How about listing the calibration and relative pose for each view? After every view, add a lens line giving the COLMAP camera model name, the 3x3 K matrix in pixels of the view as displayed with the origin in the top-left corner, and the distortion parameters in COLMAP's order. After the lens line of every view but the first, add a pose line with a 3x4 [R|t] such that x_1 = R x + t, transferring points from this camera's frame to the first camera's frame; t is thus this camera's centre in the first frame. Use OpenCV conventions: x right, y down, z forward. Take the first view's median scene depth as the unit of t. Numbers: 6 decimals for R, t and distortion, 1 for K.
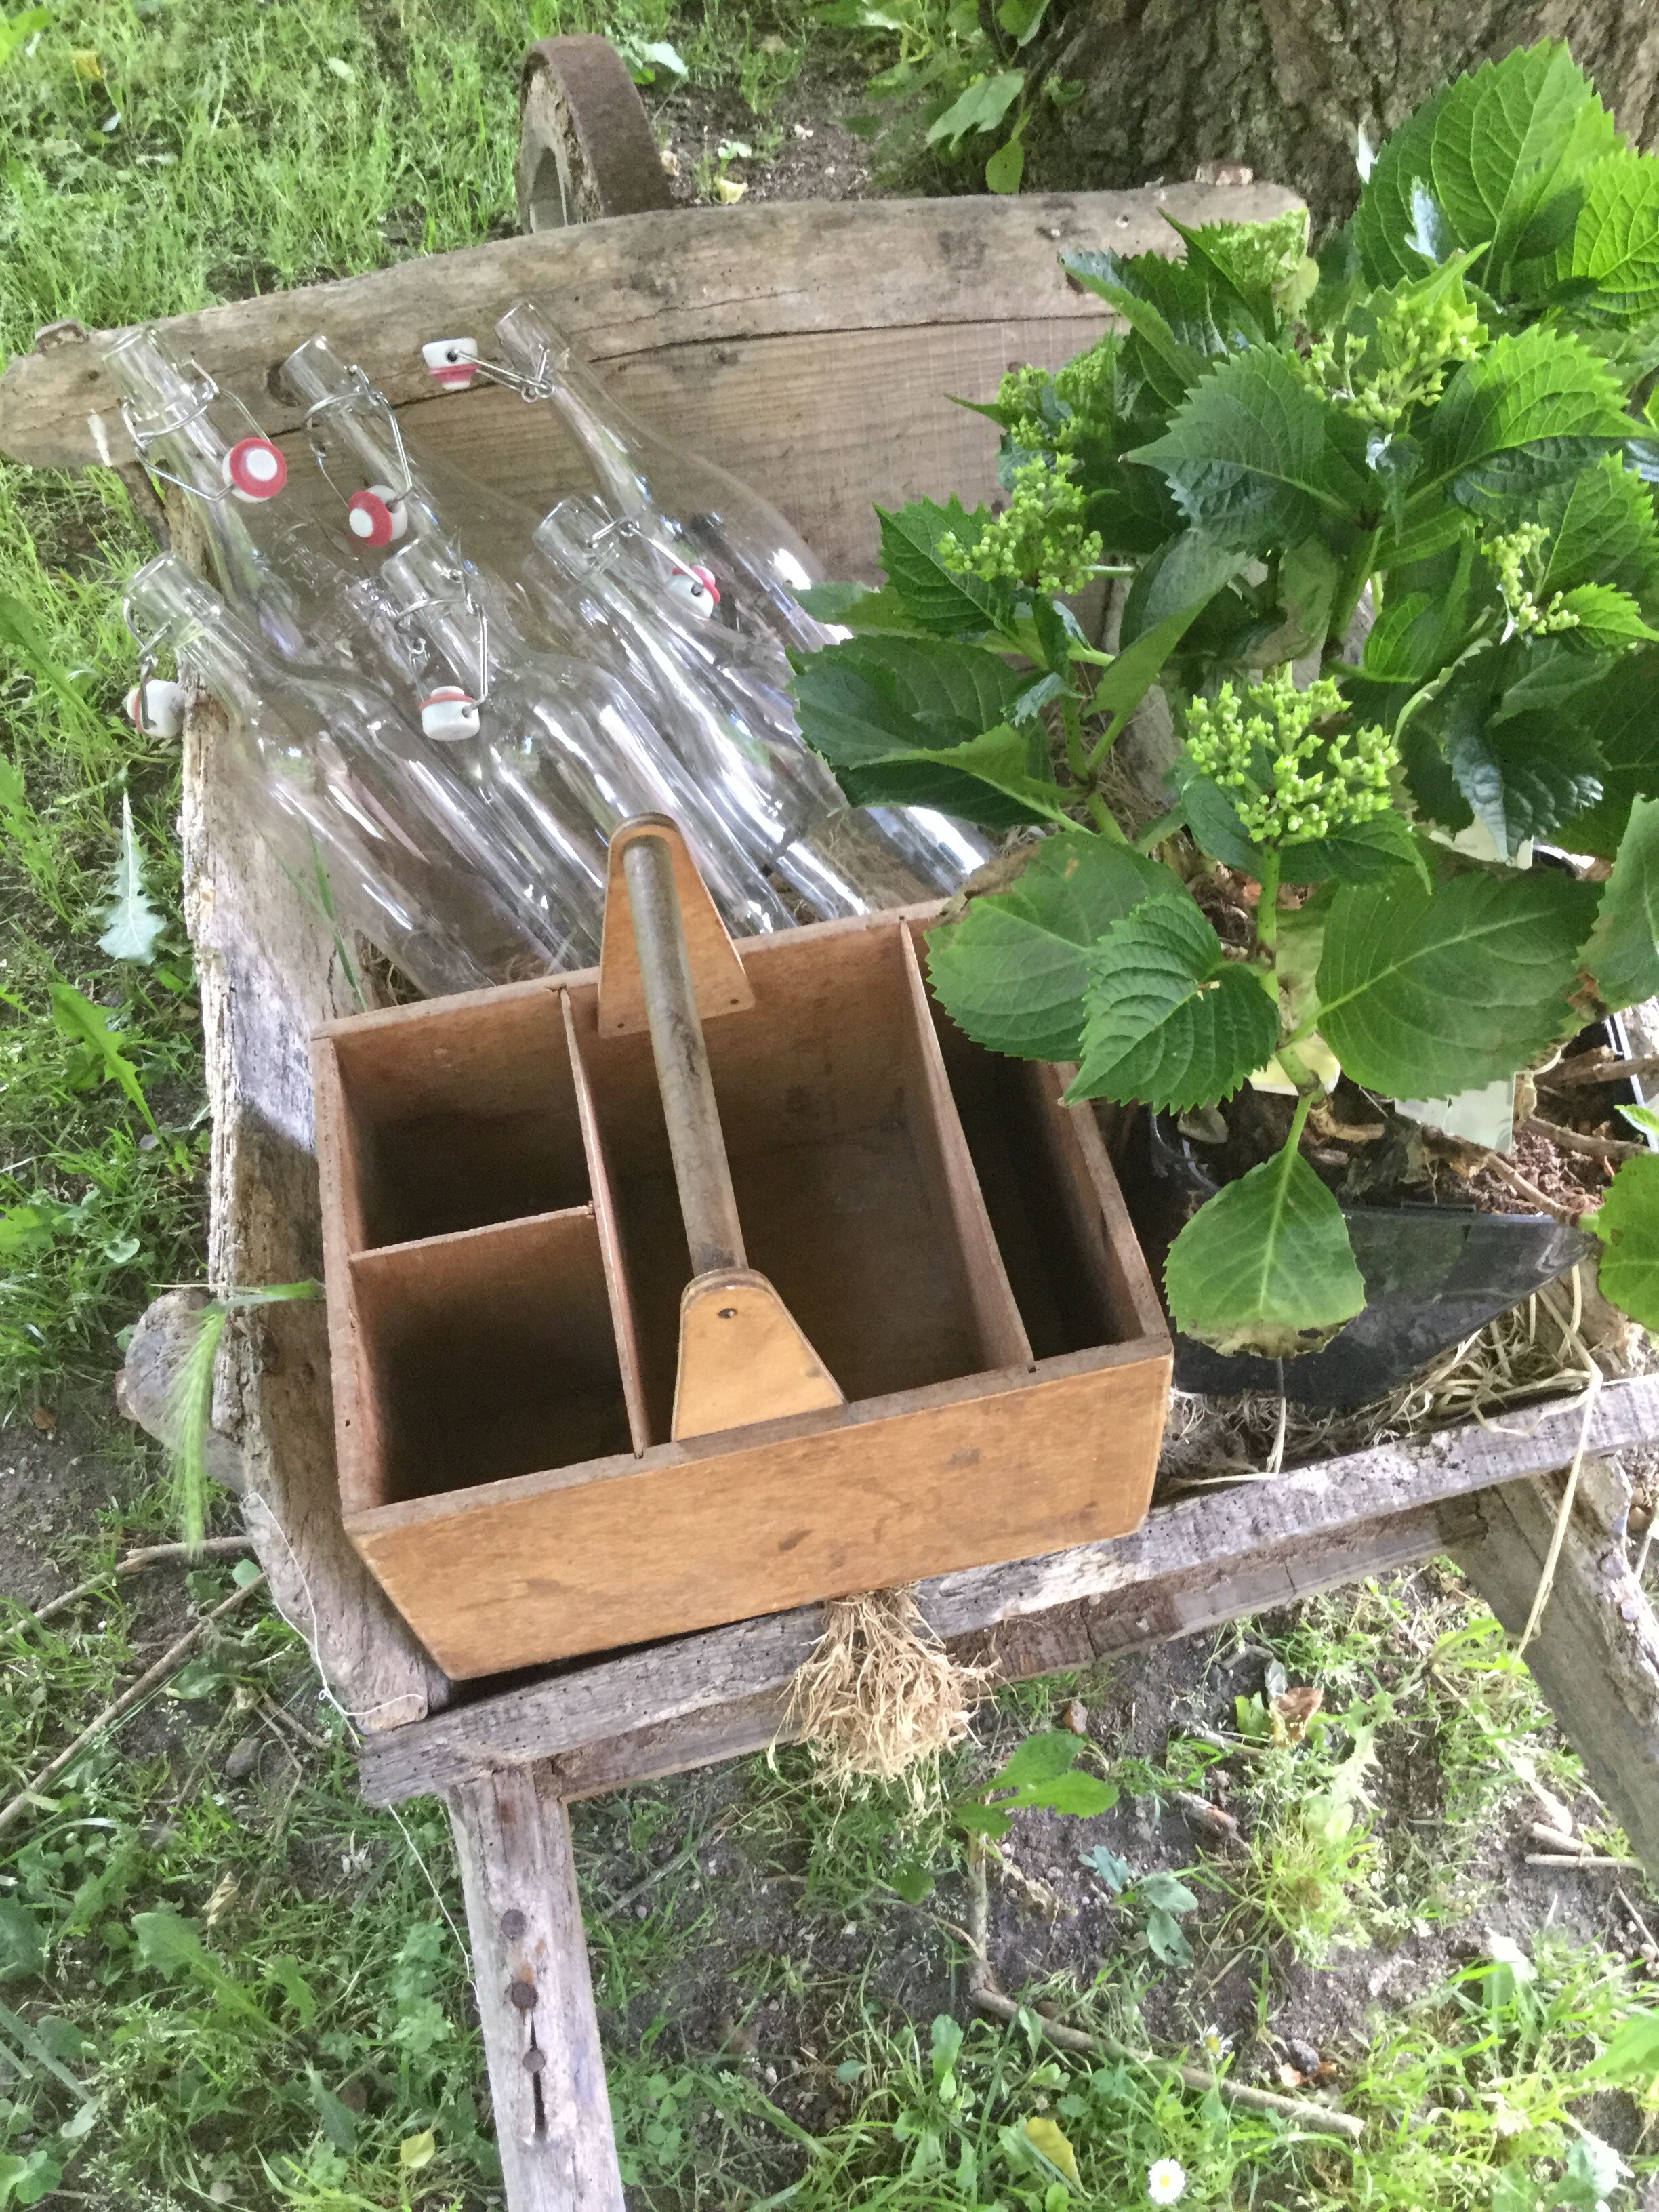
lens RADIAL K [[2029.7, 0, 829.5], [0, 2029.7, 1106.0], [0, 0, 1]] dist [0.102428, -0.252242]
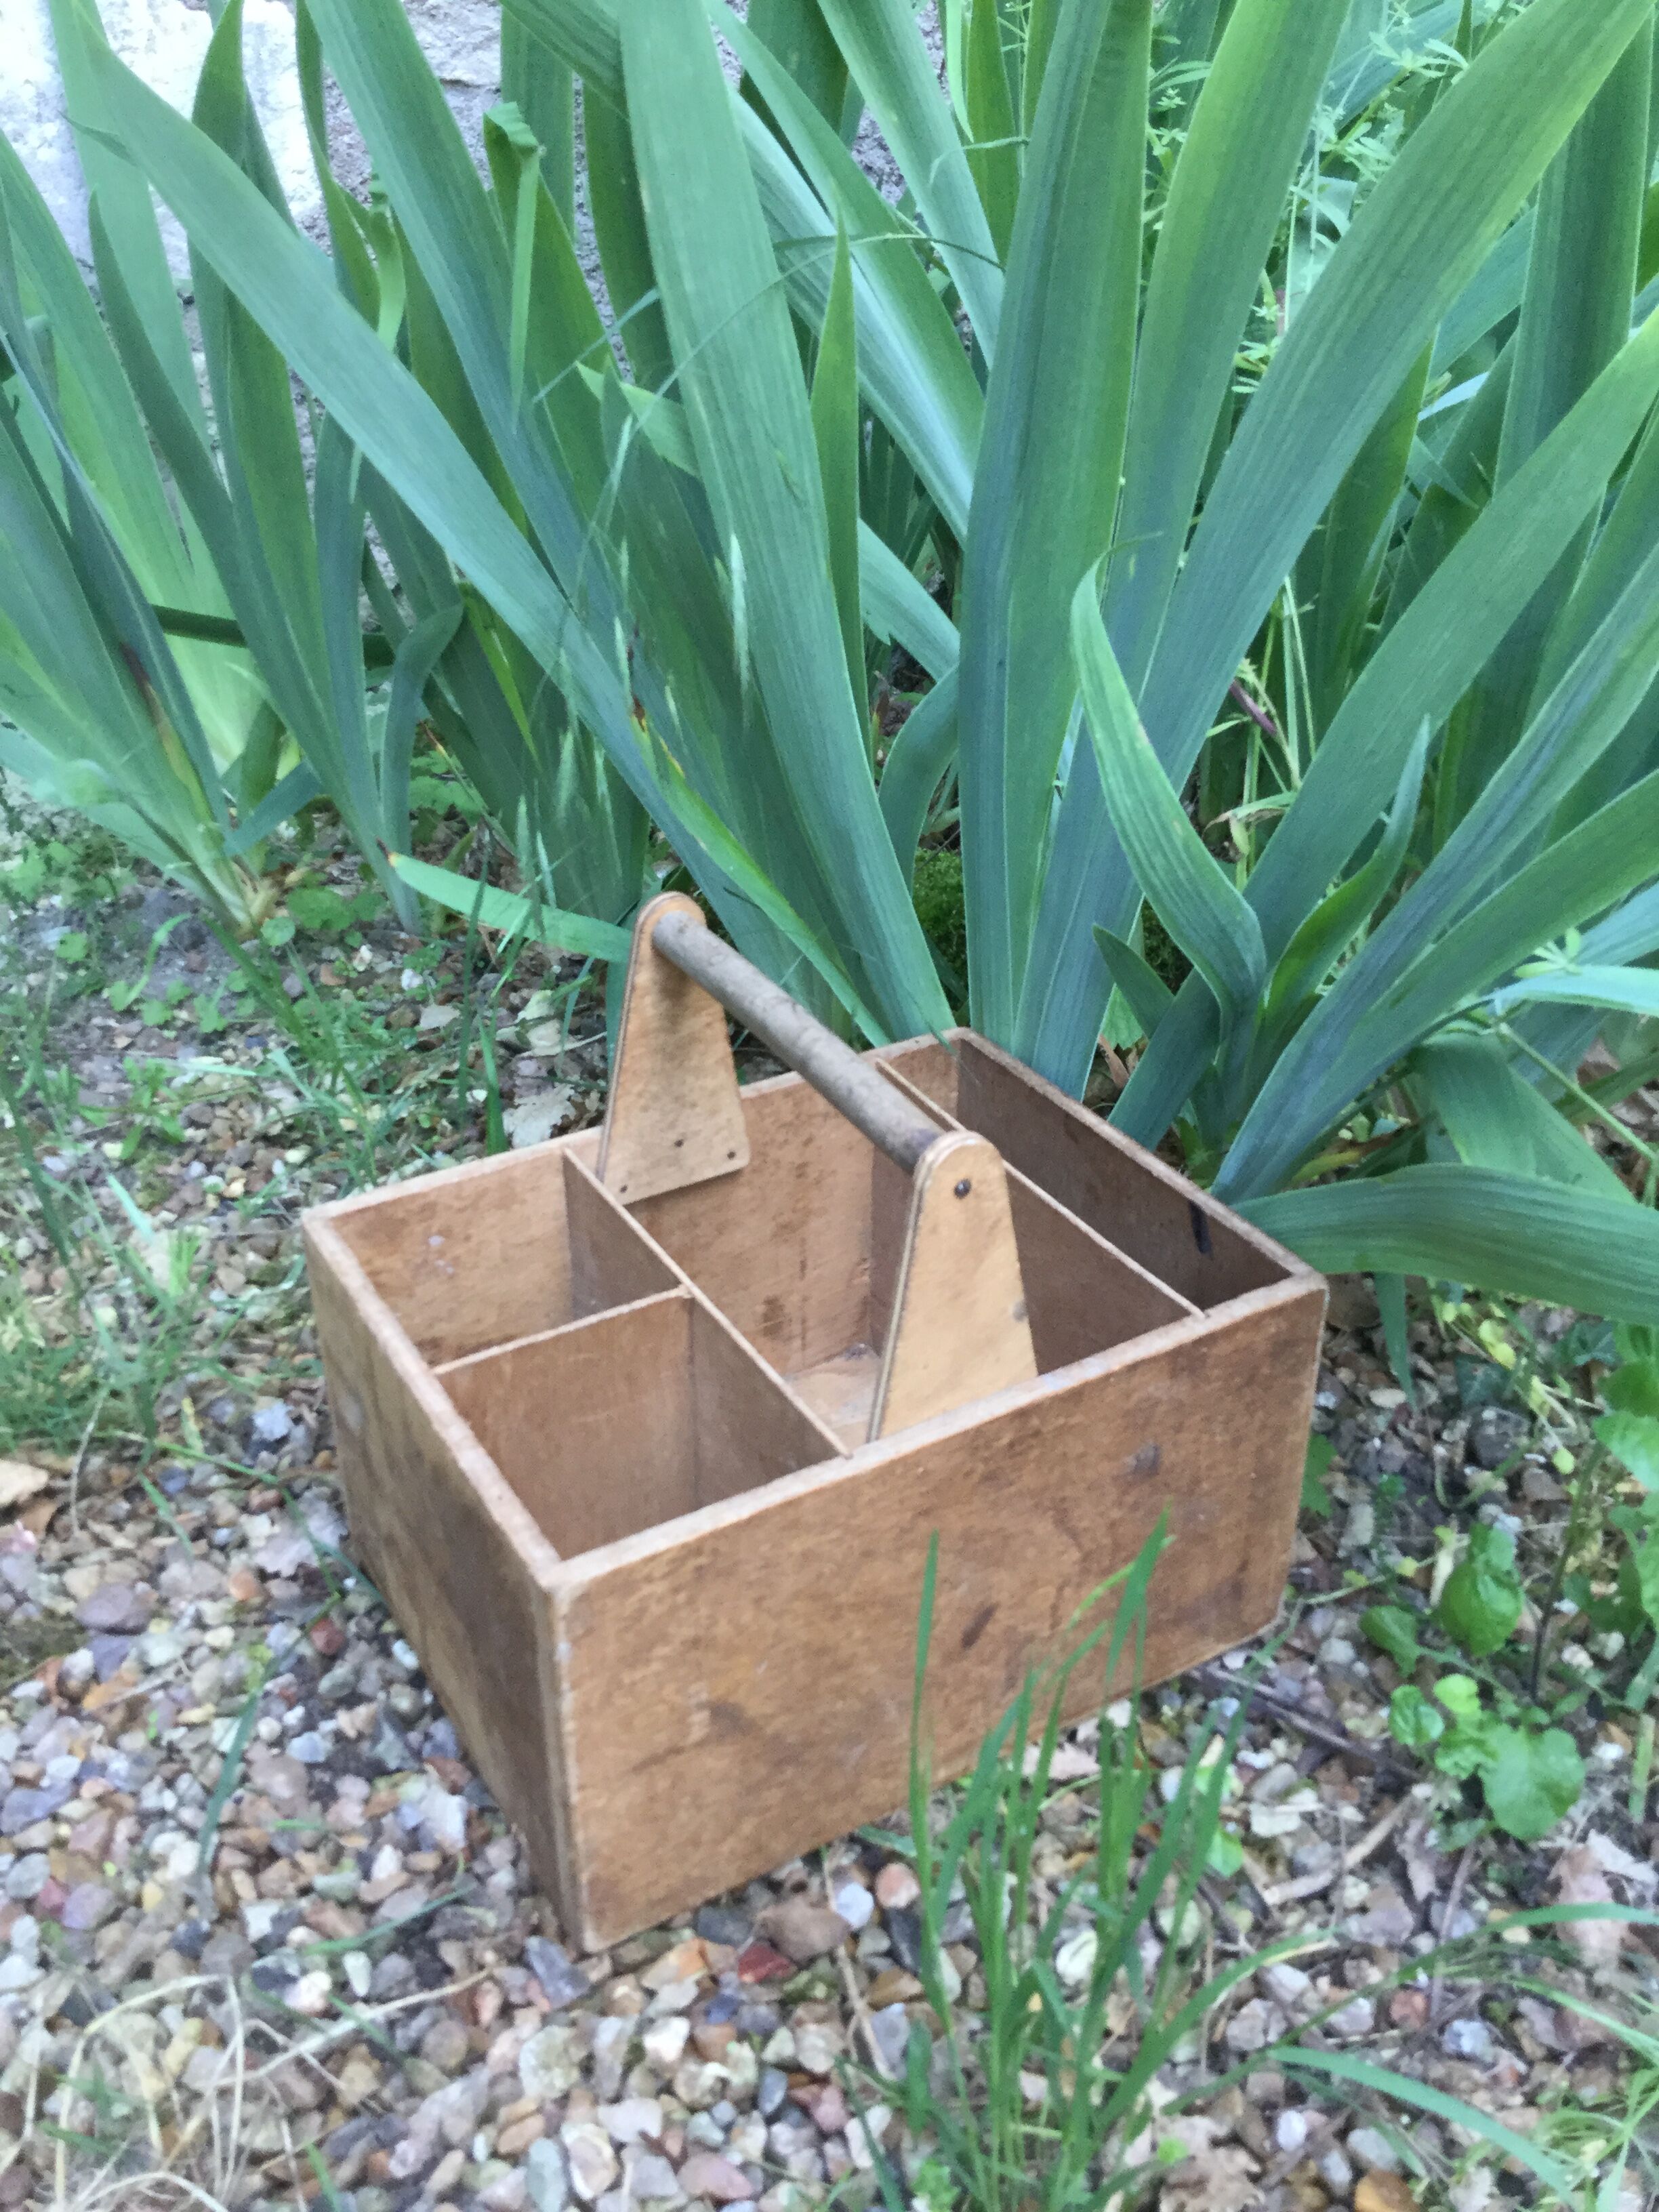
lens RADIAL K [[2062.5, 0, 841.7], [0, 2062.5, 1099.4], [0, 0, 1]] dist [0.147953, -0.392009]
pose [[0.941653, -0.112243, 0.317320, -0.299064], [0.241814, 0.881382, -0.405822, 0.328304], [-0.234129, 0.458876, 0.857098, 0.136020]]
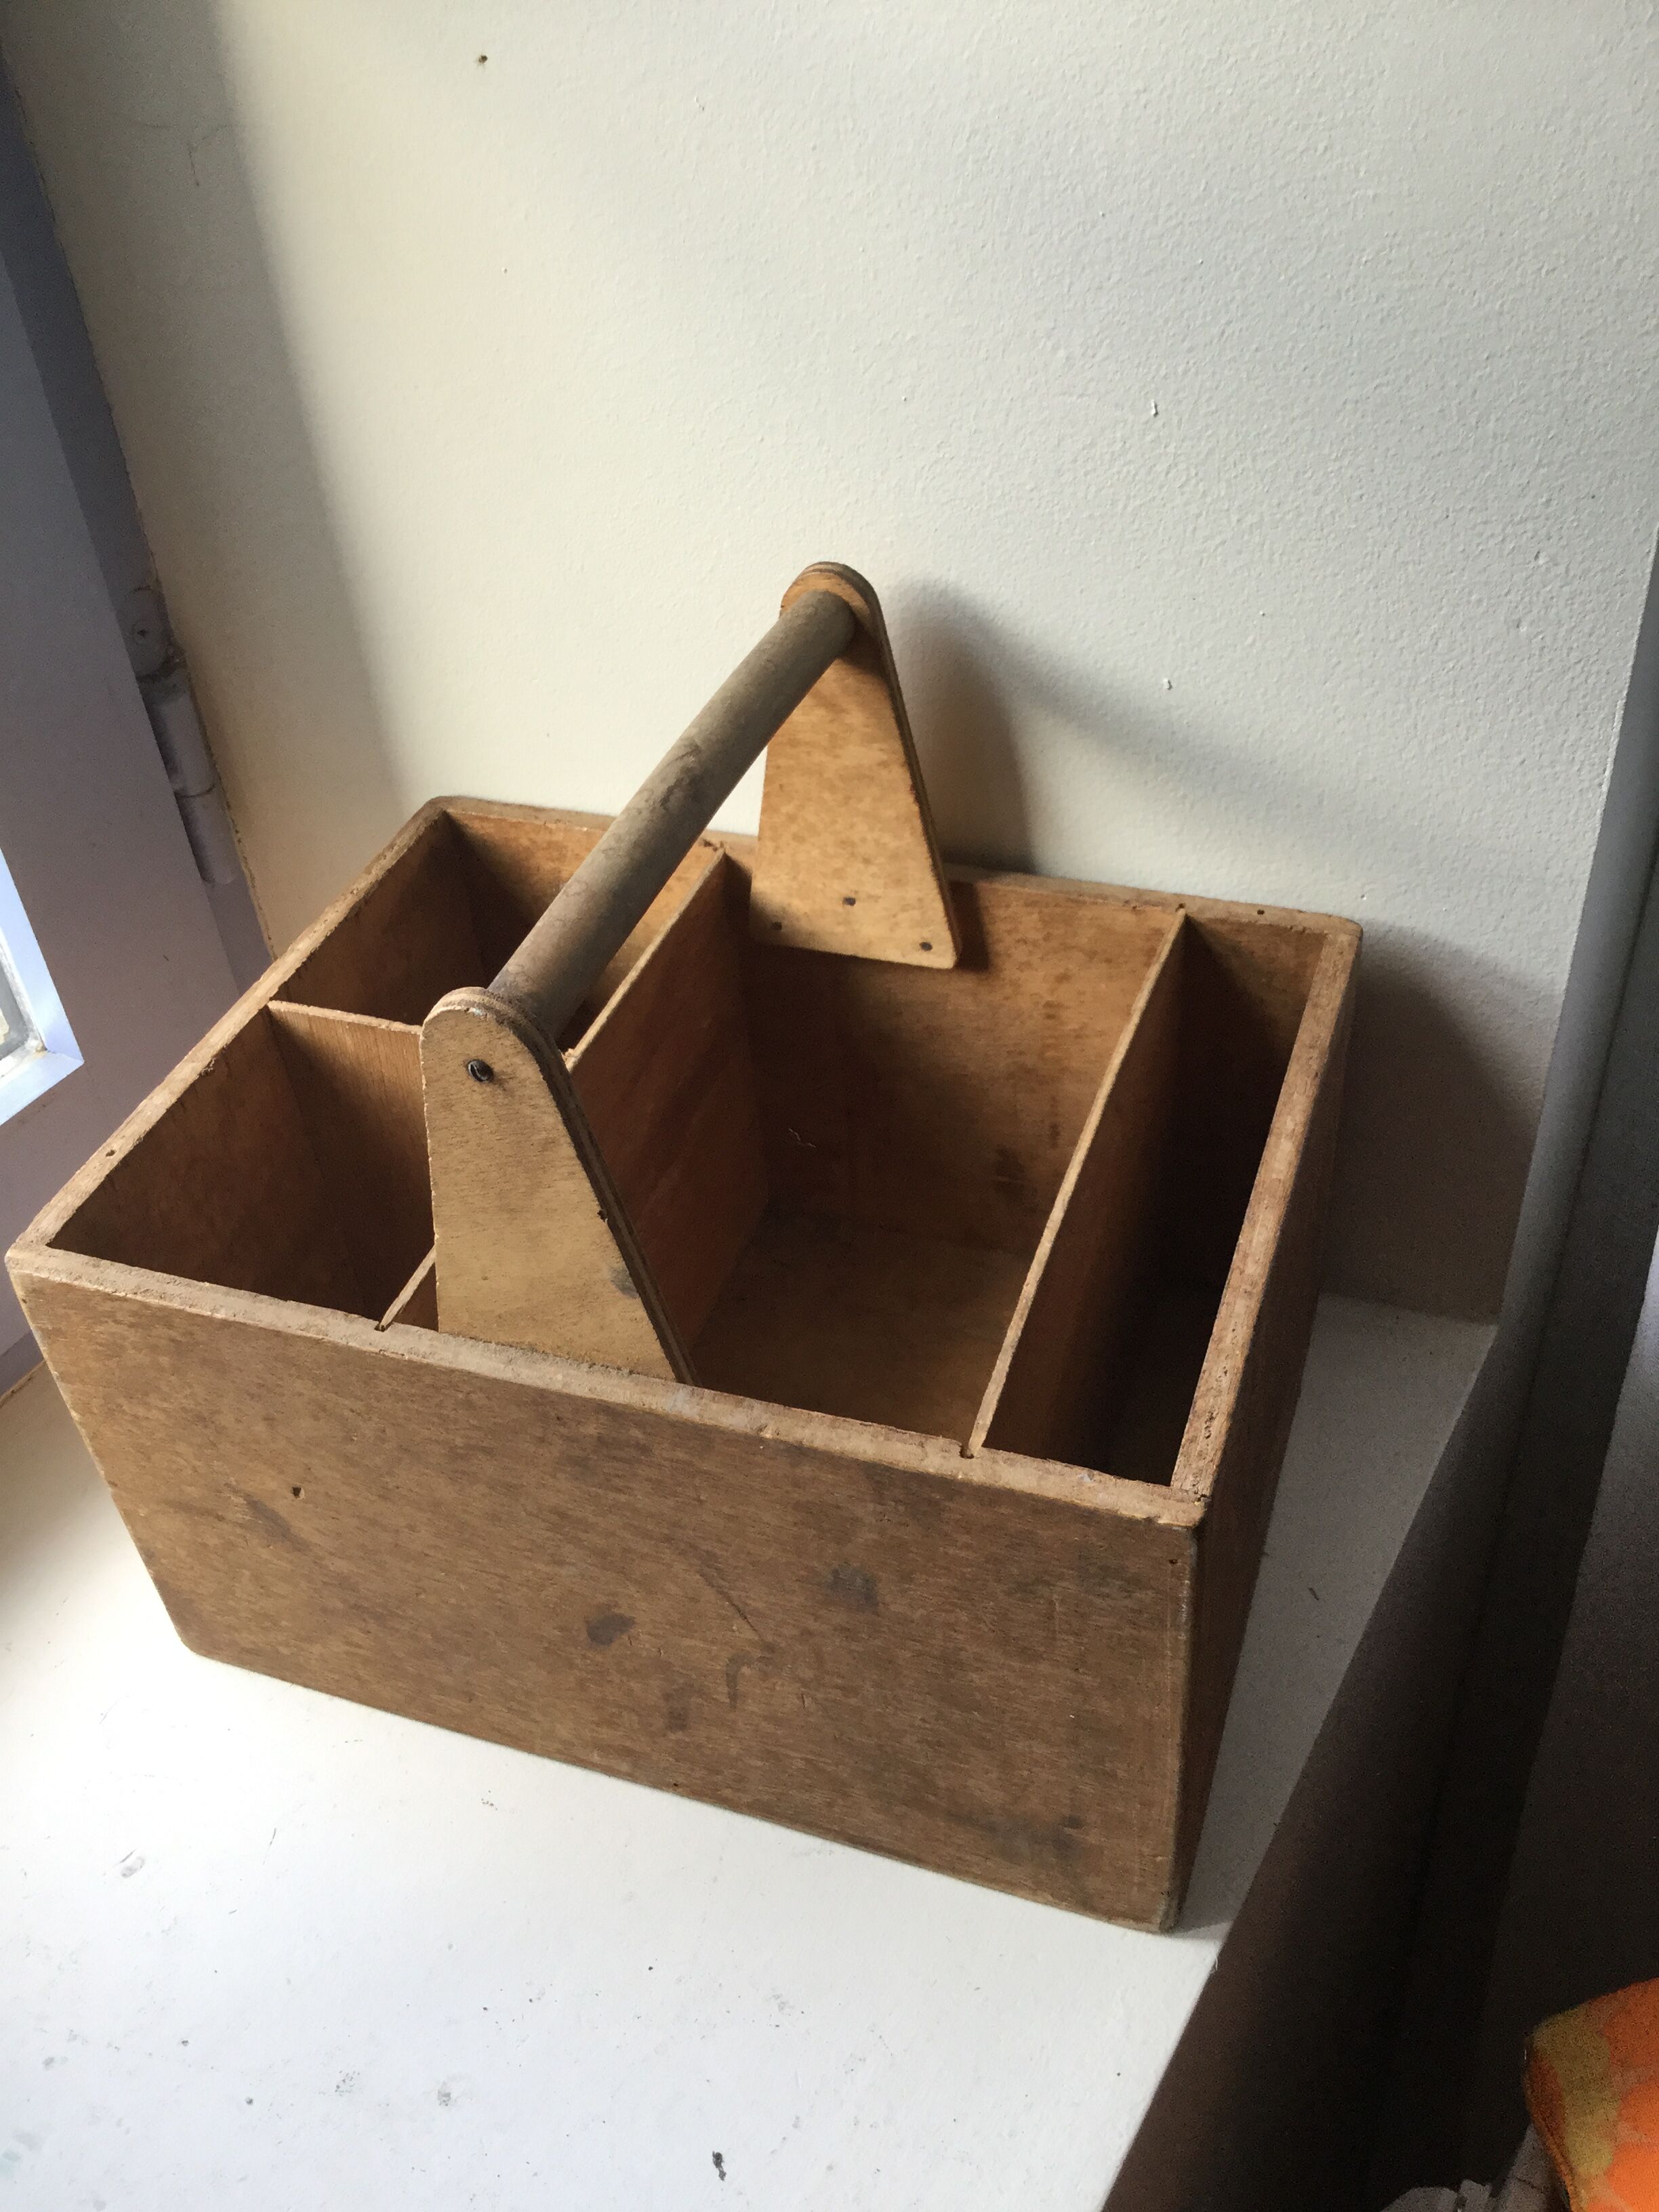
lens RADIAL K [[2062.5, 0, 841.7], [0, 2062.5, 1099.4], [0, 0, 1]] dist [0.147953, -0.392009]
pose [[0.856087, 0.328680, -0.398854, 0.232267], [-0.417435, 0.894752, -0.158638, 0.124137], [0.304734, 0.302304, 0.903189, 0.338688]]
